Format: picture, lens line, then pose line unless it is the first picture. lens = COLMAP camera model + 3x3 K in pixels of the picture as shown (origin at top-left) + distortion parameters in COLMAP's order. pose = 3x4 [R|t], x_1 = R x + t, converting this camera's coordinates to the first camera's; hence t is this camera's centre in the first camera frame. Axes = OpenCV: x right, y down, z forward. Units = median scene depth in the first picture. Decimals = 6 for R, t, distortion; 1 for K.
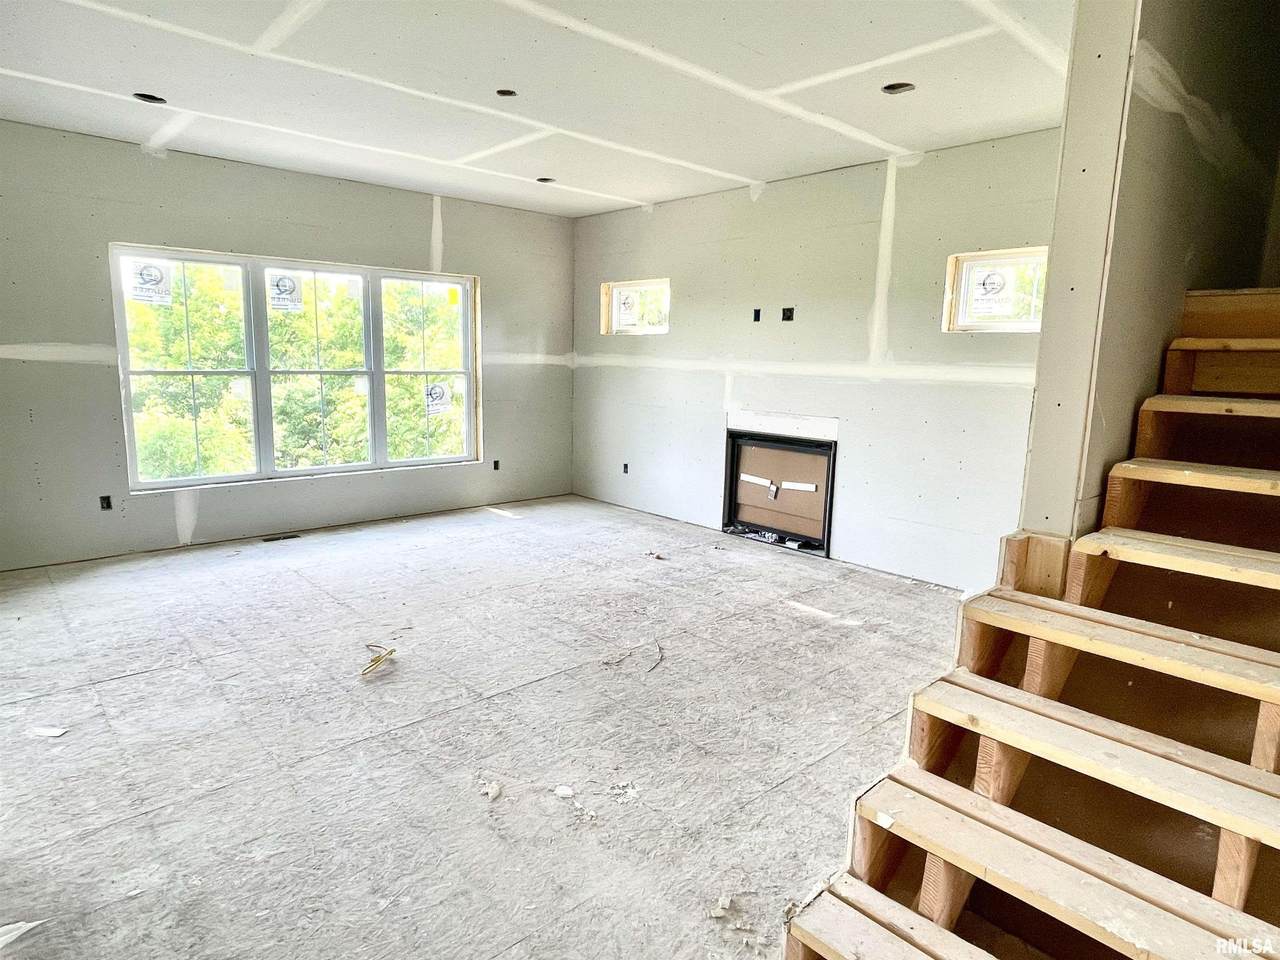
lens RADIAL K [[747.4, 0, 636.0], [0, 747.4, 479.4], [0, 0, 1]] dist [0.002558, -0.001569]
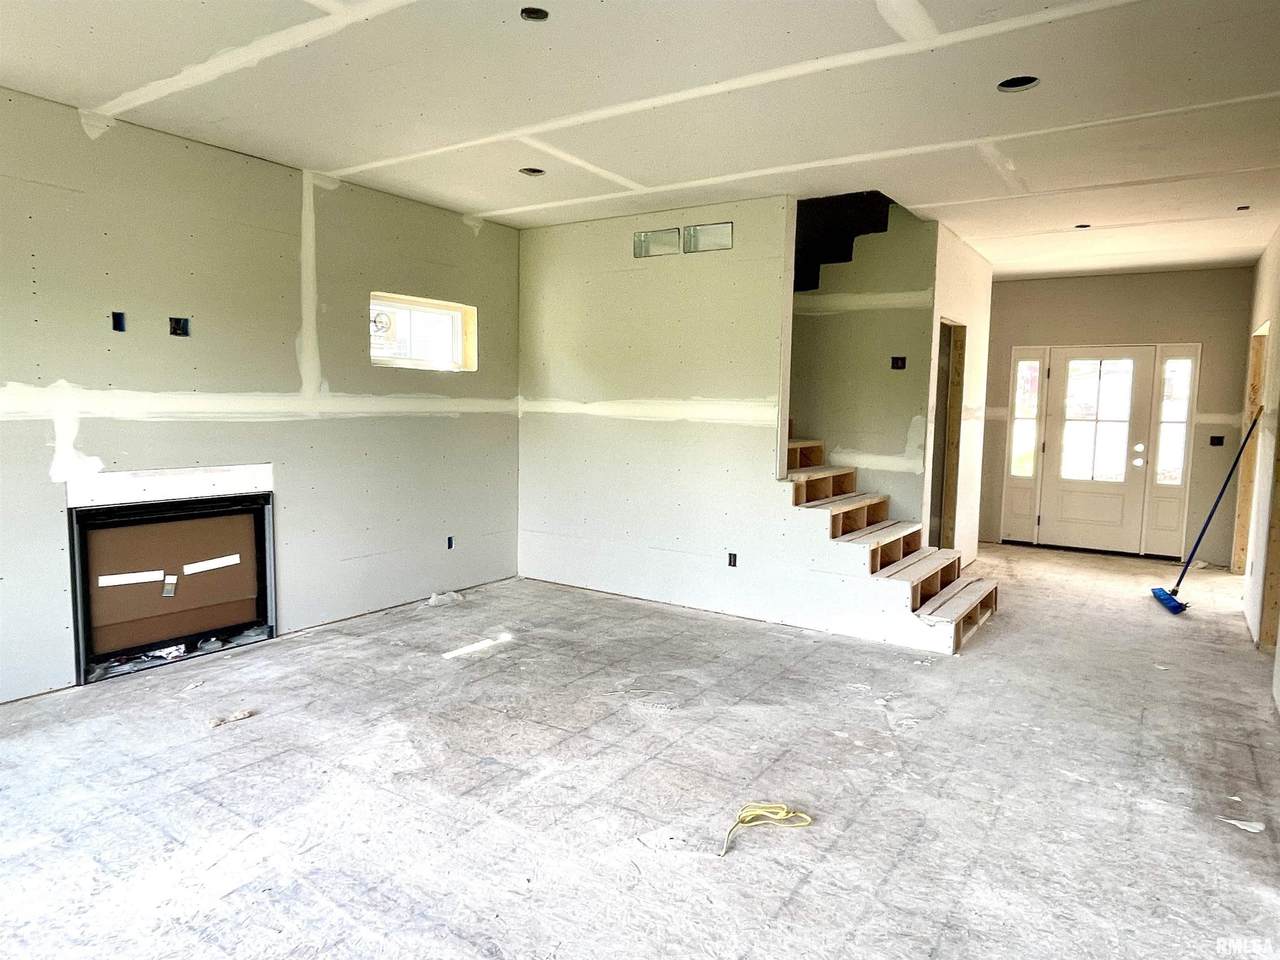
lens RADIAL K [[820.7, 0, 636.3], [0, 820.7, 476.7], [0, 0, 1]] dist [-0.002110, -0.001745]
pose [[-0.252435, -0.113293, 0.960959, -0.702851], [0.136845, 0.978960, 0.151364, -0.151079], [-0.957888, 0.169712, -0.231620, 0.846983]]
